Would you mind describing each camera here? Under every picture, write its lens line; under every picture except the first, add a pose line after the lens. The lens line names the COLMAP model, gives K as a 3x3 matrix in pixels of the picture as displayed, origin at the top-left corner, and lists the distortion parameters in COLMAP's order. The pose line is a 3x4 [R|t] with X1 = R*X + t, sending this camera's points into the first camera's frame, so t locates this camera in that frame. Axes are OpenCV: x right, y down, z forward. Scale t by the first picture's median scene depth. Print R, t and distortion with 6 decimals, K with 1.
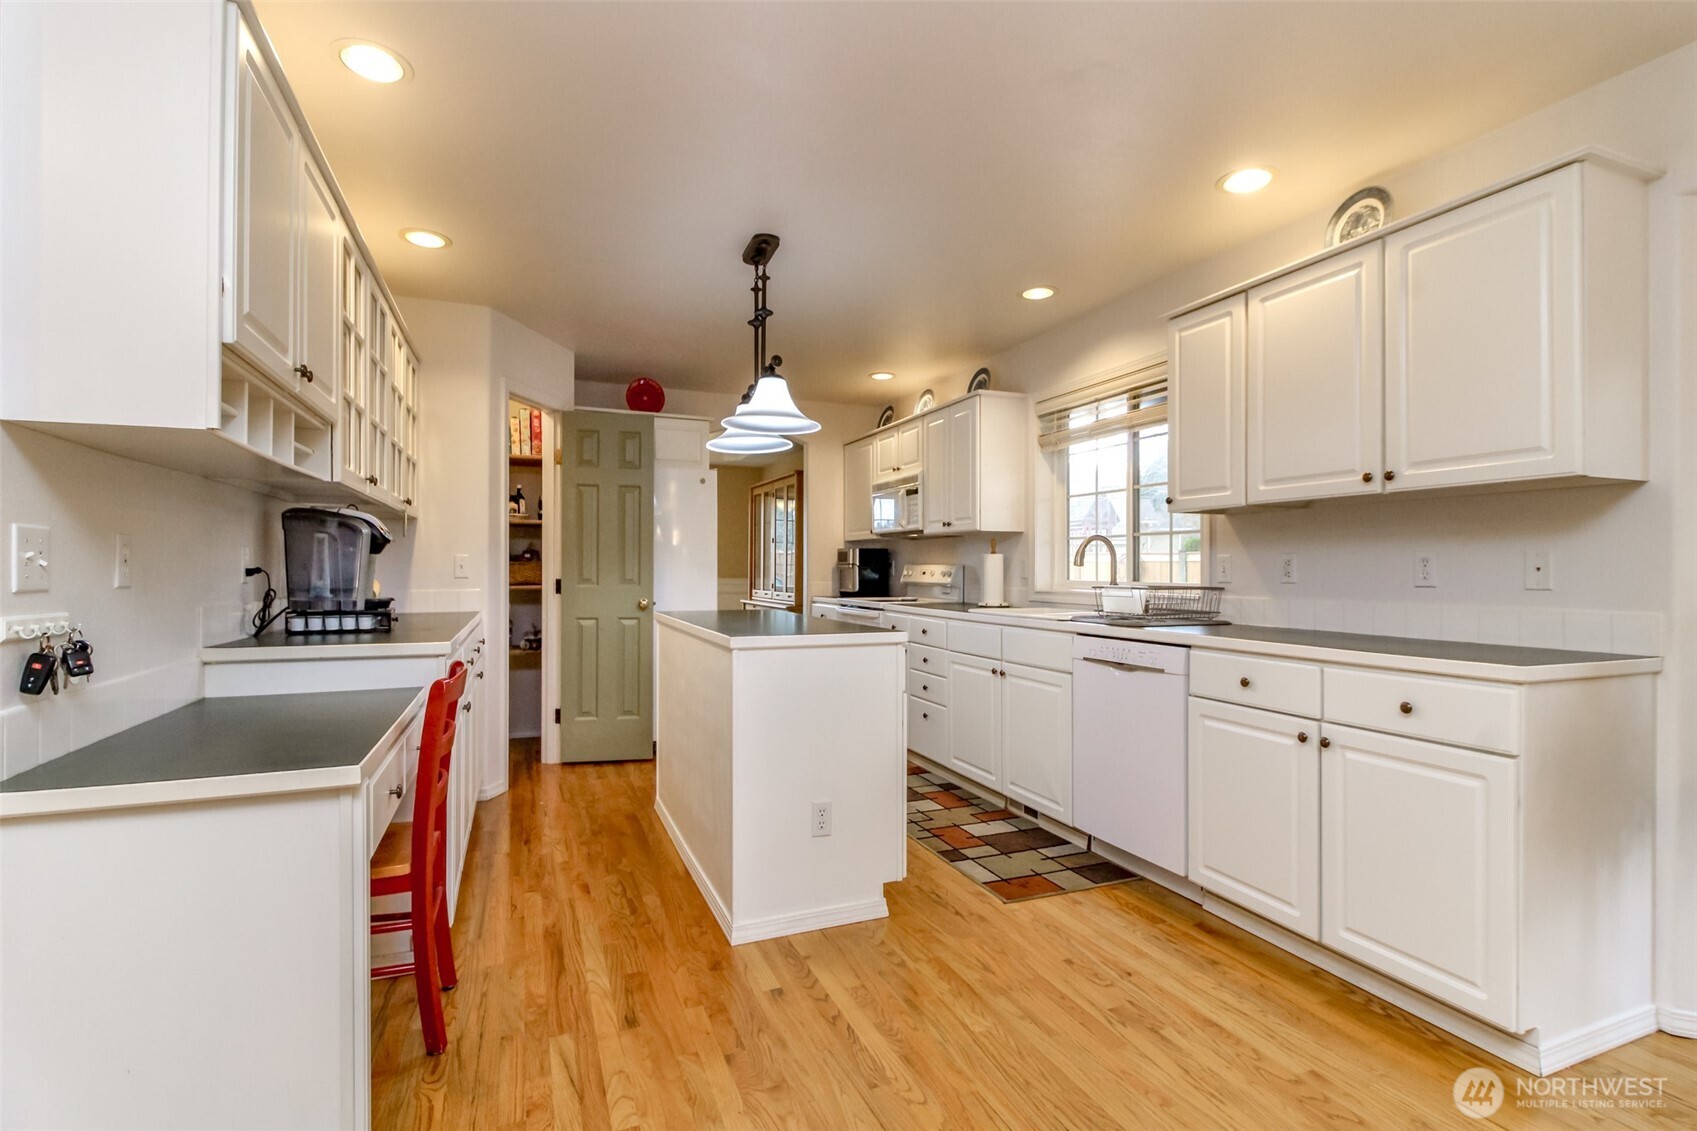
lens RADIAL K [[778.6, 0, 829.5], [0, 778.6, 568.8], [0, 0, 1]] dist [0.017158, -0.009730]
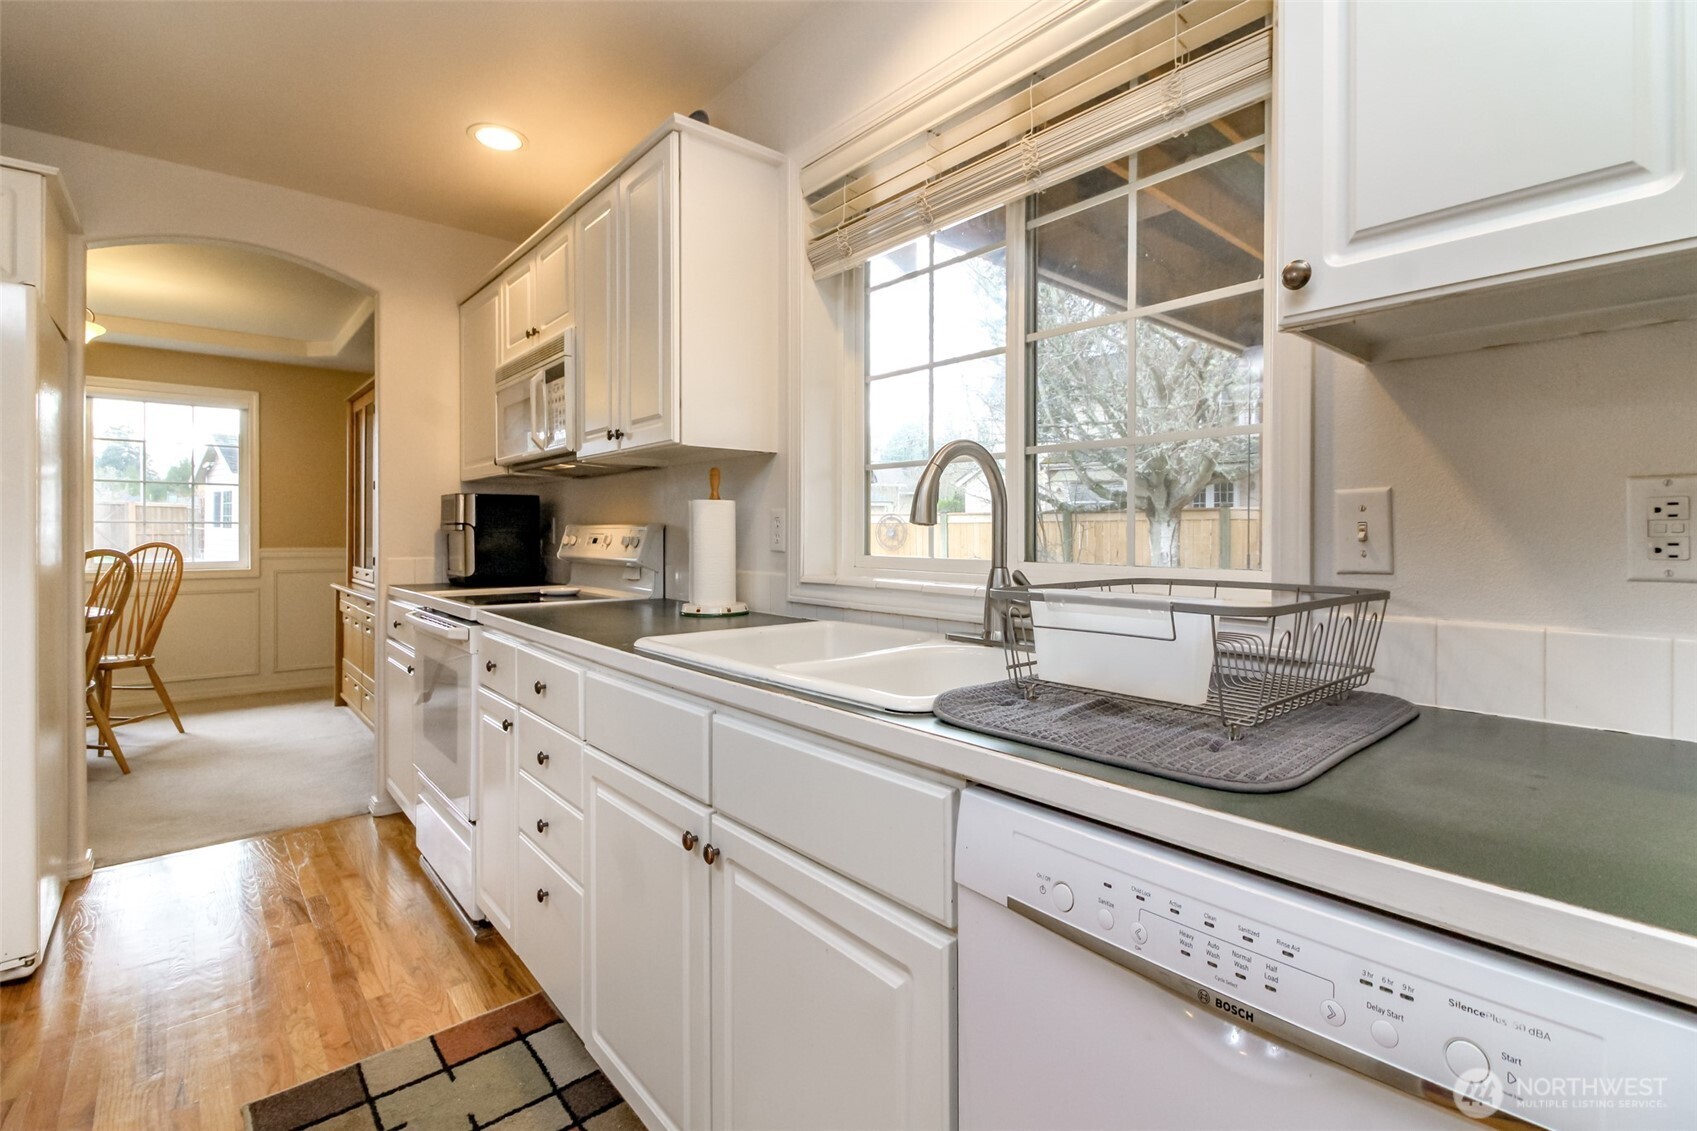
lens RADIAL K [[778.6, 0, 852.6], [0, 778.6, 544.7], [0, 0, 1]] dist [0.017158, -0.009730]
pose [[0.944229, -0.006500, 0.329225, 0.159250], [0.001289, 0.999870, 0.016044, 0.000262], [-0.329287, -0.014724, 0.944115, 0.628172]]
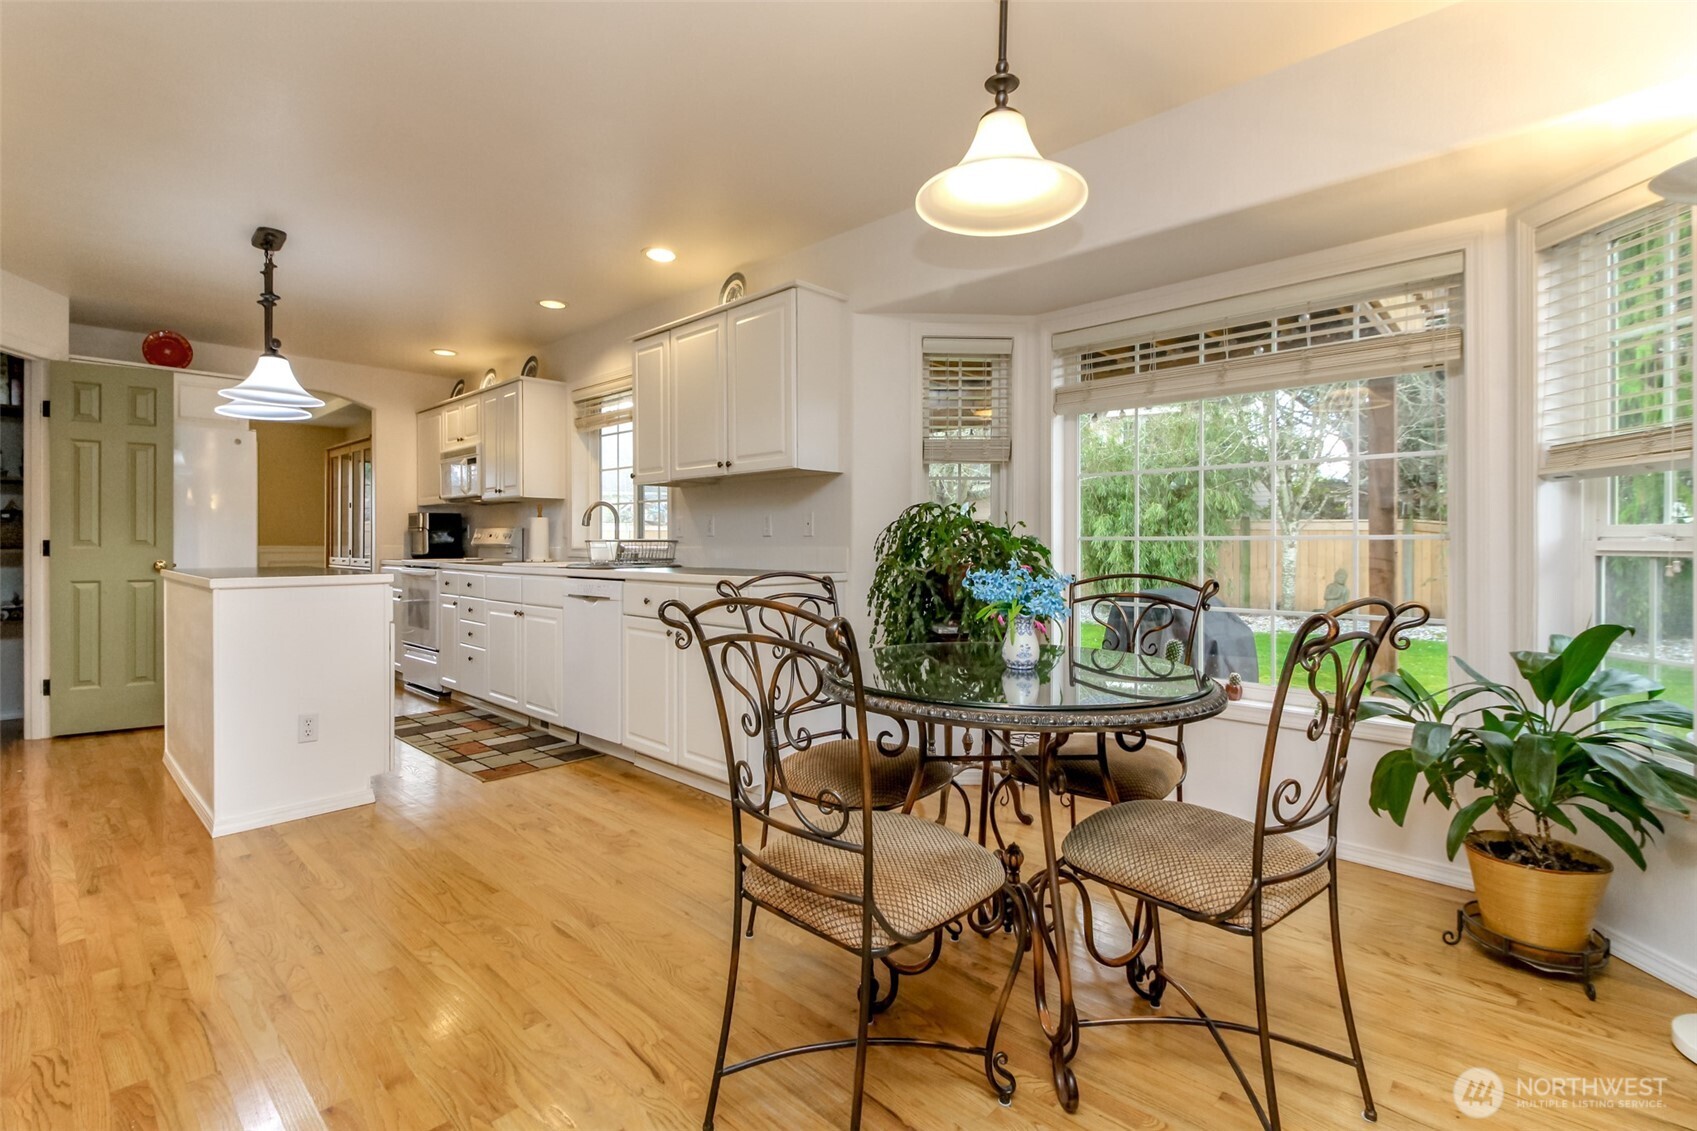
lens RADIAL K [[778.6, 0, 822.2], [0, 778.6, 544.9], [0, 0, 1]] dist [0.017158, -0.009730]
pose [[0.913889, -0.005036, 0.405934, 0.144199], [0.002776, 0.999977, 0.006155, 0.018752], [-0.405956, -0.004498, 0.913882, -0.280916]]
